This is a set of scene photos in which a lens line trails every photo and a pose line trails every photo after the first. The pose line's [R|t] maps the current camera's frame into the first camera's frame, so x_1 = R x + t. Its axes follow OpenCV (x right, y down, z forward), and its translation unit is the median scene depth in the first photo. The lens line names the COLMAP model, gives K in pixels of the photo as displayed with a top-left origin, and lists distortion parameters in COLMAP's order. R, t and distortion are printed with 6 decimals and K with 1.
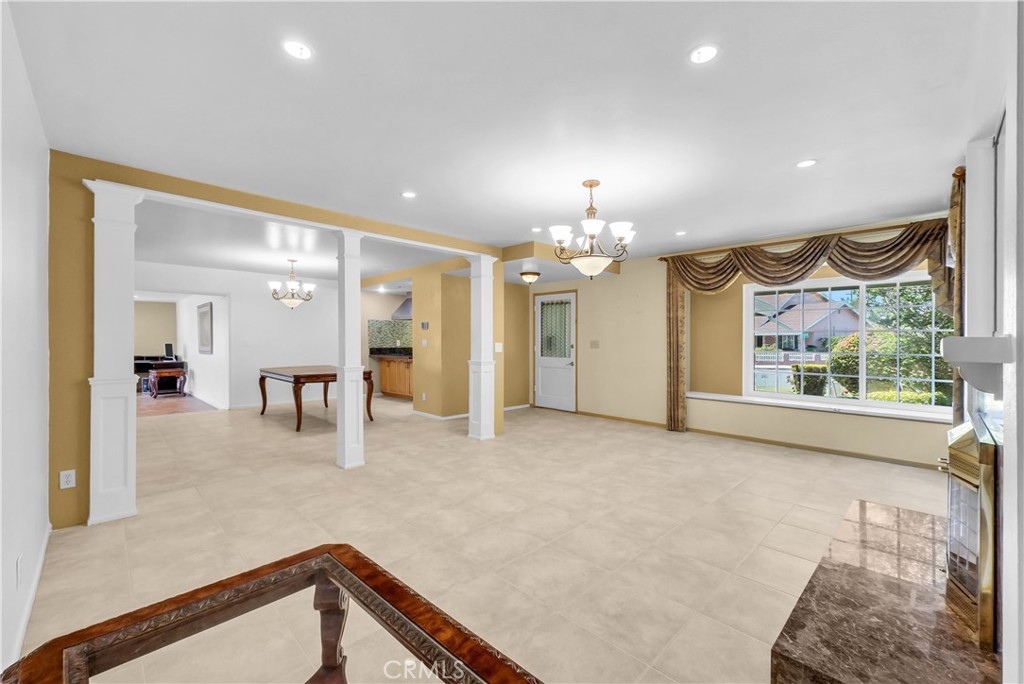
lens RADIAL K [[419.8, 0, 517.1], [0, 419.8, 349.3], [0, 0, 1]] dist [-0.000307, 0.000805]
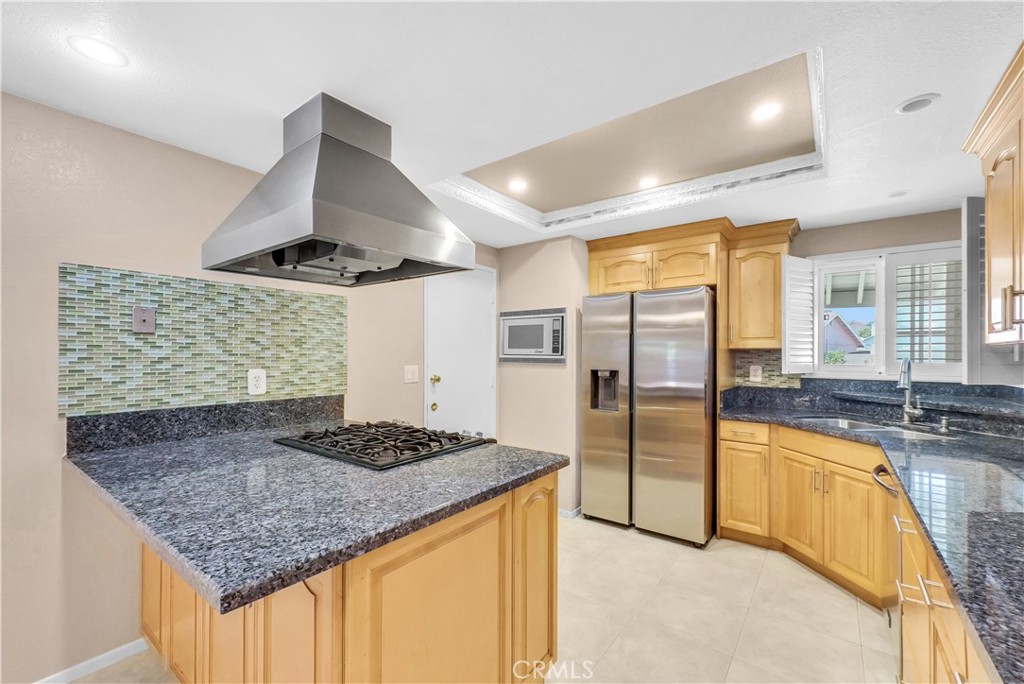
lens RADIAL K [[419.8, 0, 507.0], [0, 419.8, 350.1], [0, 0, 1]] dist [-0.000307, 0.000805]
pose [[0.989184, 0.001006, 0.146677, -0.183508], [0.003463, 0.999538, -0.030209, -0.025849], [-0.146640, 0.030390, 0.988723, 0.766392]]
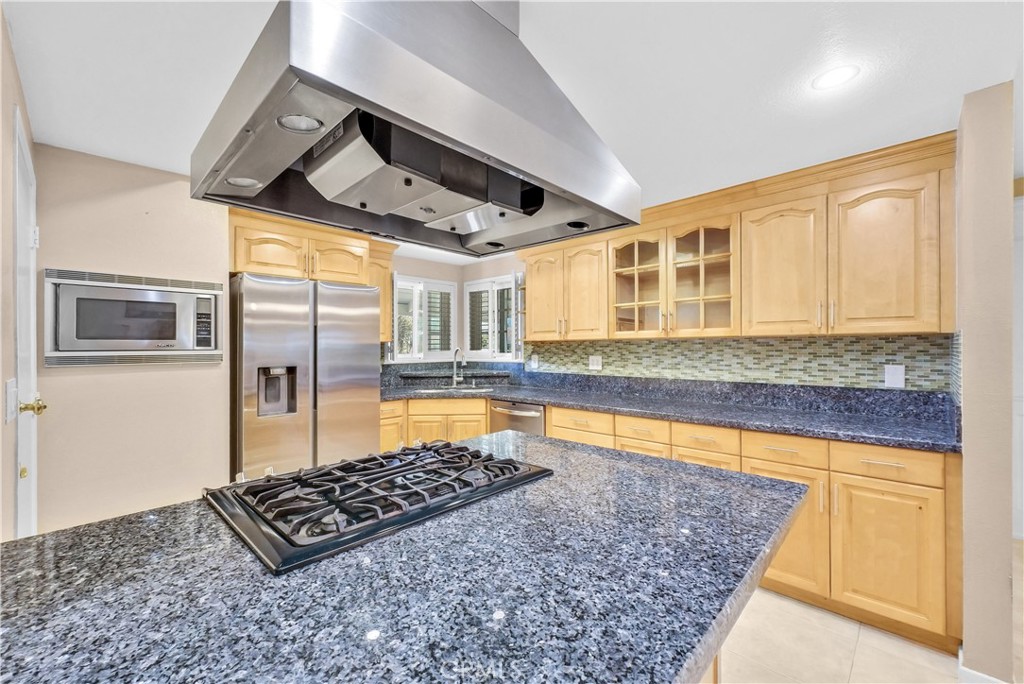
lens RADIAL K [[419.8, 0, 514.6], [0, 419.8, 342.5], [0, 0, 1]] dist [-0.000307, 0.000805]
pose [[-0.027881, 0.005171, 0.999598, -0.346604], [0.027778, 0.999604, -0.004396, -0.030190], [-0.999225, 0.027644, -0.028014, 0.939761]]
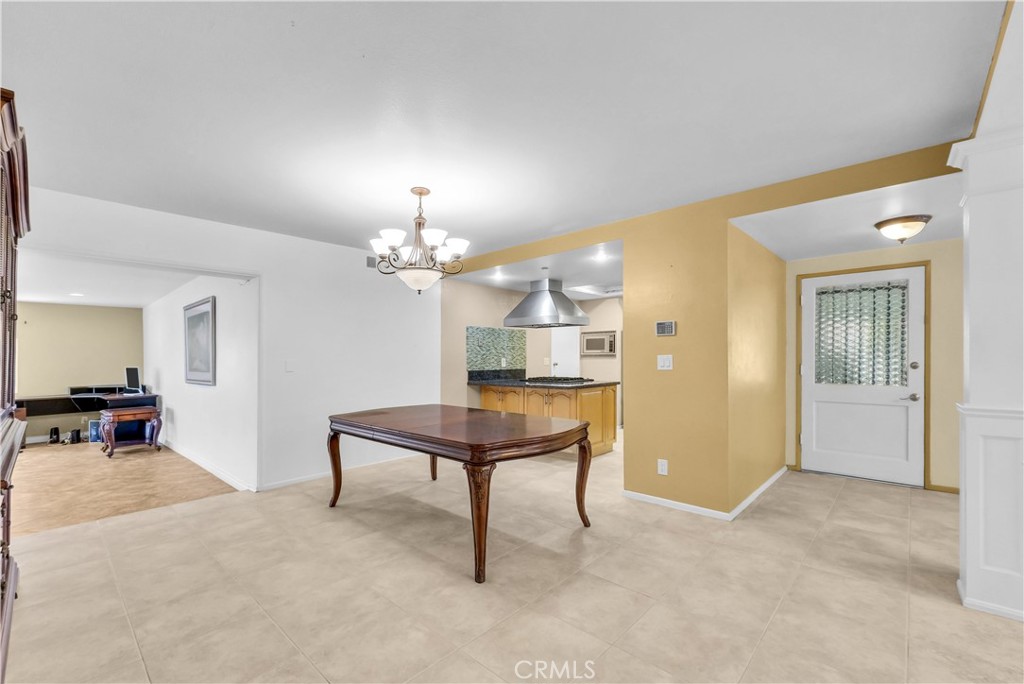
lens RADIAL K [[419.8, 0, 506.9], [0, 419.8, 357.6], [0, 0, 1]] dist [-0.000307, 0.000805]
pose [[0.998676, -0.011145, 0.050225, -0.317719], [0.012266, 0.999681, -0.022062, -0.008883], [-0.049963, 0.022649, 0.998494, 0.360665]]
